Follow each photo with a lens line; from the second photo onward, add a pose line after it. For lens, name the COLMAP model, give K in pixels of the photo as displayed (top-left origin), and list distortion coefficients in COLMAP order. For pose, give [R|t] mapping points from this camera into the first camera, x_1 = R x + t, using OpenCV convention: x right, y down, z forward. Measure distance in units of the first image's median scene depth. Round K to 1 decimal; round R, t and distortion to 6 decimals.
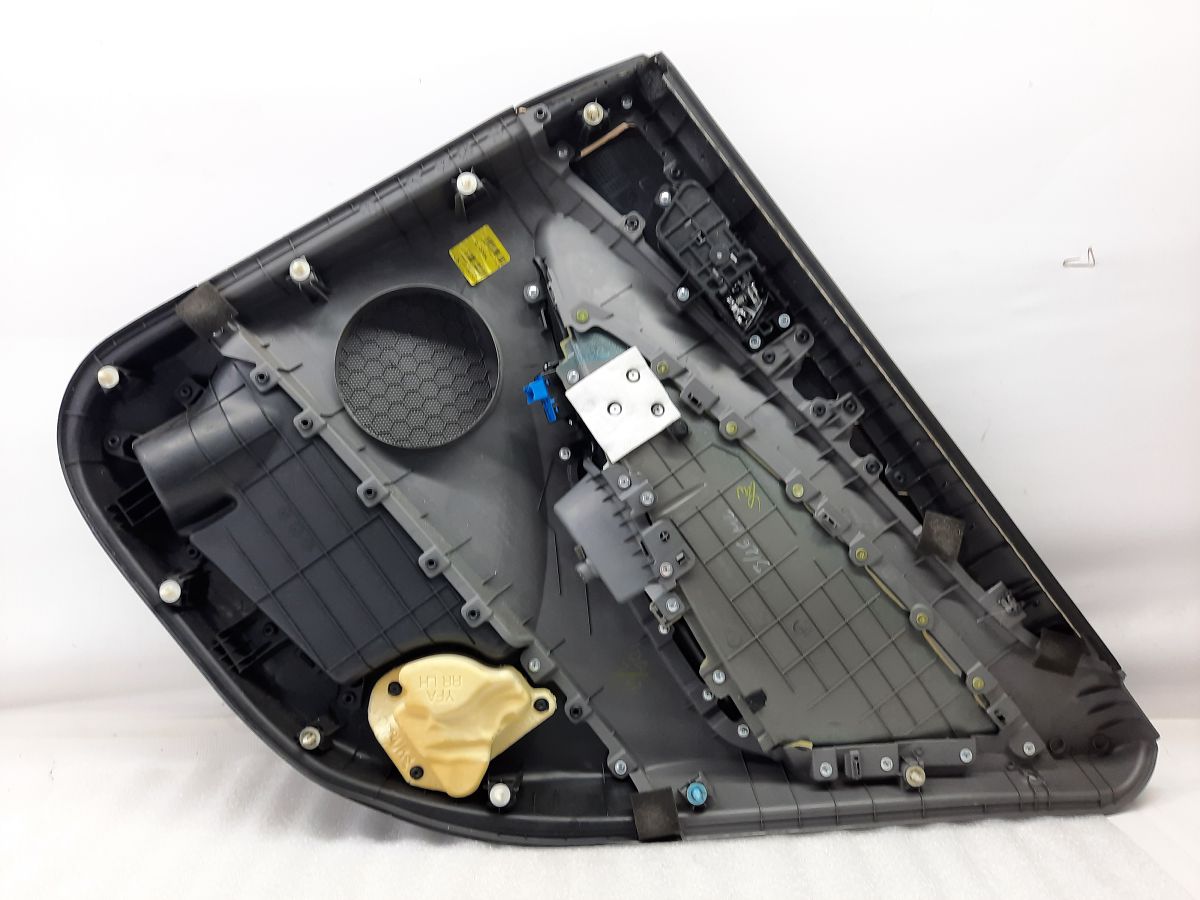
lens RADIAL K [[871.0, 0, 599.7], [0, 871.0, 509.2], [0, 0, 1]] dist [0.000932, -0.000806]
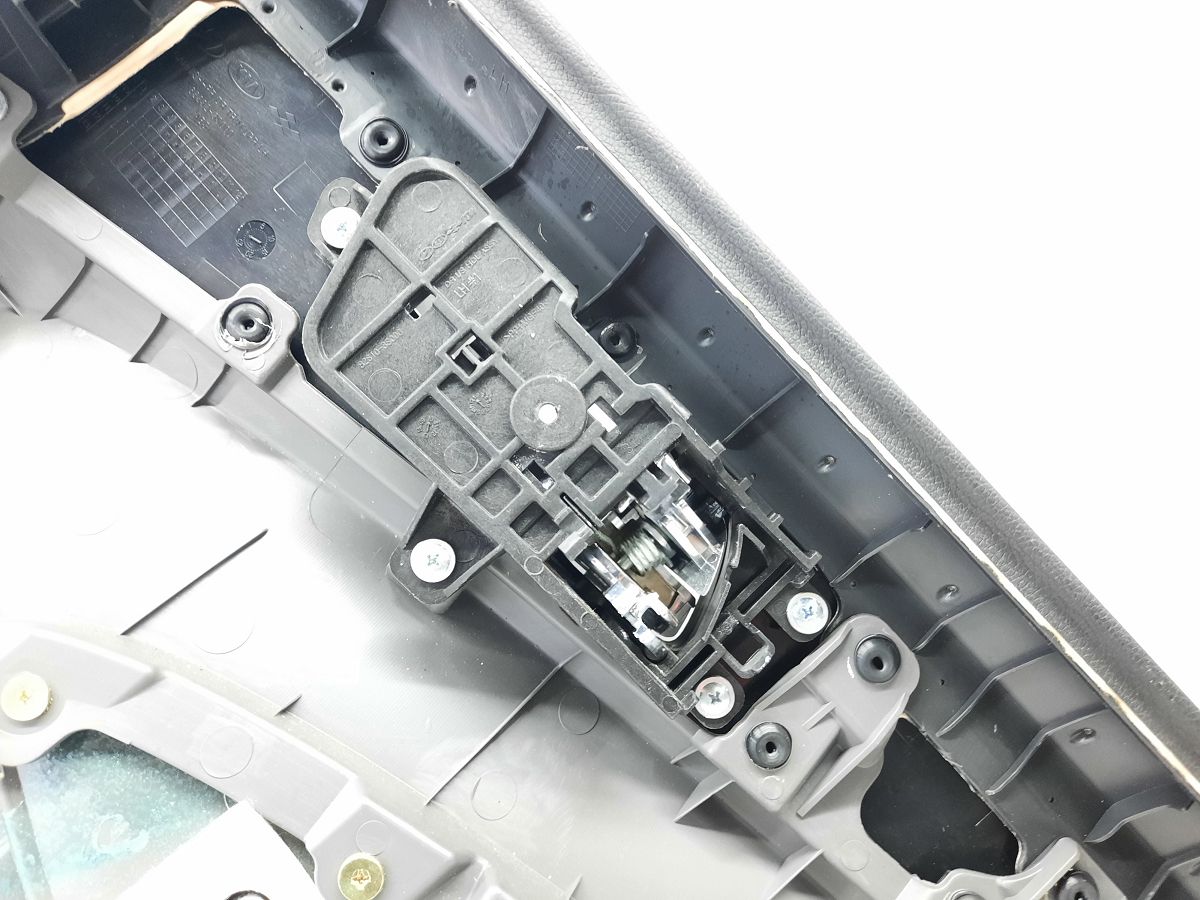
lens RADIAL K [[872.0, 0, 600.0], [0, 872.0, 450.0], [0, 0, 1]] dist [-0.001612, -0.004562]
pose [[0.994288, -0.093287, 0.051852, 0.136600], [0.098920, 0.987892, -0.119520, -0.242789], [-0.040074, 0.123967, 0.991477, 0.723088]]
